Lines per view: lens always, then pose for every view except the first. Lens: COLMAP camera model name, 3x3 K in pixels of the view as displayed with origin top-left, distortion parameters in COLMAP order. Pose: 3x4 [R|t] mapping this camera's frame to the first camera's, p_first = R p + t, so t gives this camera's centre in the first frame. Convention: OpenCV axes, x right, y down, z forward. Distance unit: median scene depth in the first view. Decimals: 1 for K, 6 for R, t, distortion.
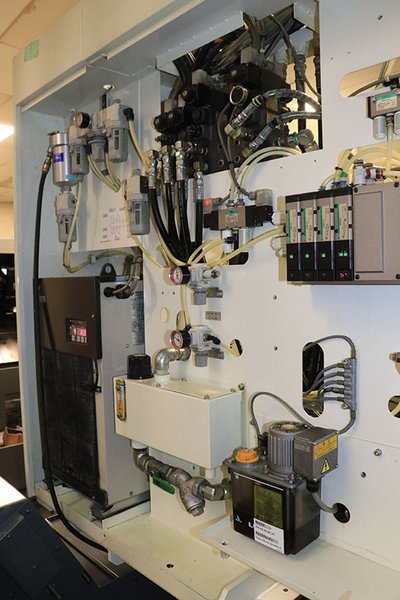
lens RADIAL K [[492.4, 0, 200.0], [0, 492.4, 300.0], [0, 0, 1]] dist [-0.169960, 0.132613]
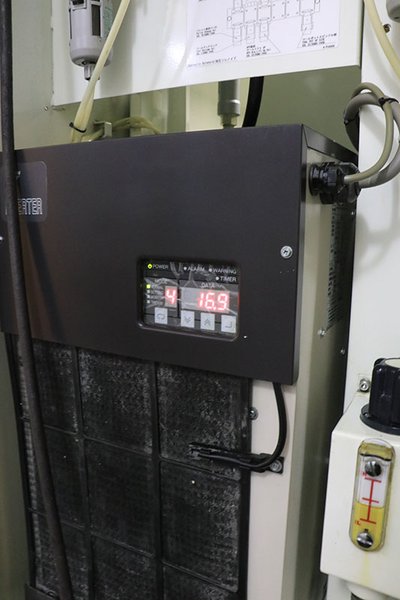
lens RADIAL K [[492.4, 0, 200.0], [0, 492.4, 300.0], [0, 0, 1]] dist [-0.169960, 0.132613]
pose [[0.958527, -0.025356, 0.283872, -0.333190], [-0.008863, 0.992901, 0.118614, 0.025054], [-0.284864, -0.116210, 0.951498, 0.657872]]
